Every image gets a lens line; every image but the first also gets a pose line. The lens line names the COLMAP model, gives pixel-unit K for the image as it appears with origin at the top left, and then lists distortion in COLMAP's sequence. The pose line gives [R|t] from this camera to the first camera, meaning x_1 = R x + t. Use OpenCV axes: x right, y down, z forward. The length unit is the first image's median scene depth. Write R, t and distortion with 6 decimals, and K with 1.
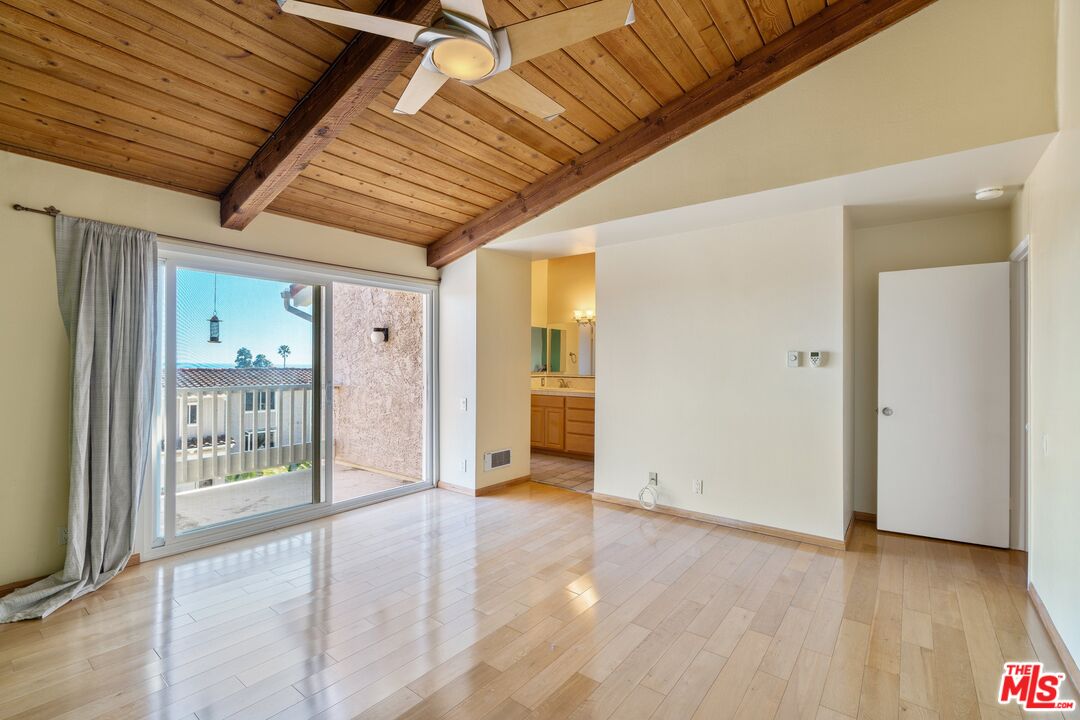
lens RADIAL K [[490.3, 0, 535.9], [0, 490.3, 362.9], [0, 0, 1]] dist [-0.002974, -0.000177]
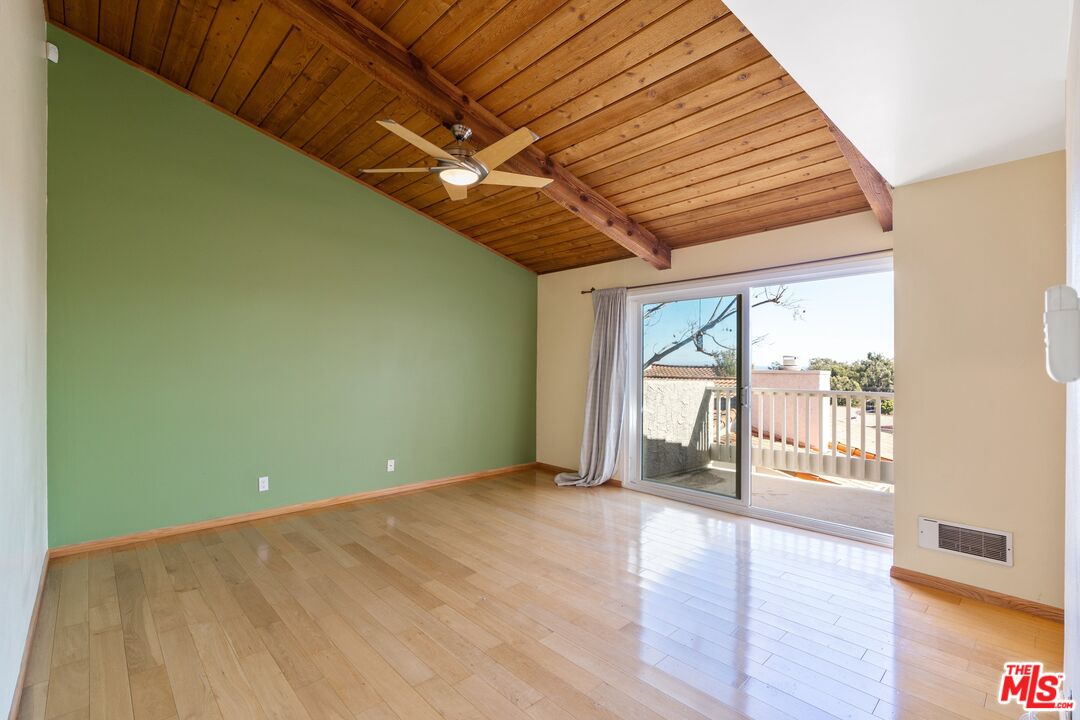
lens RADIAL K [[476.6, 0, 521.1], [0, 476.6, 366.3], [0, 0, 1]] dist [0.000444, 0.000283]
pose [[-0.167253, -0.003302, -0.985908, 0.652171], [-0.006357, 0.999977, -0.002271, 0.002338], [0.985893, 0.005887, -0.167270, 0.711290]]
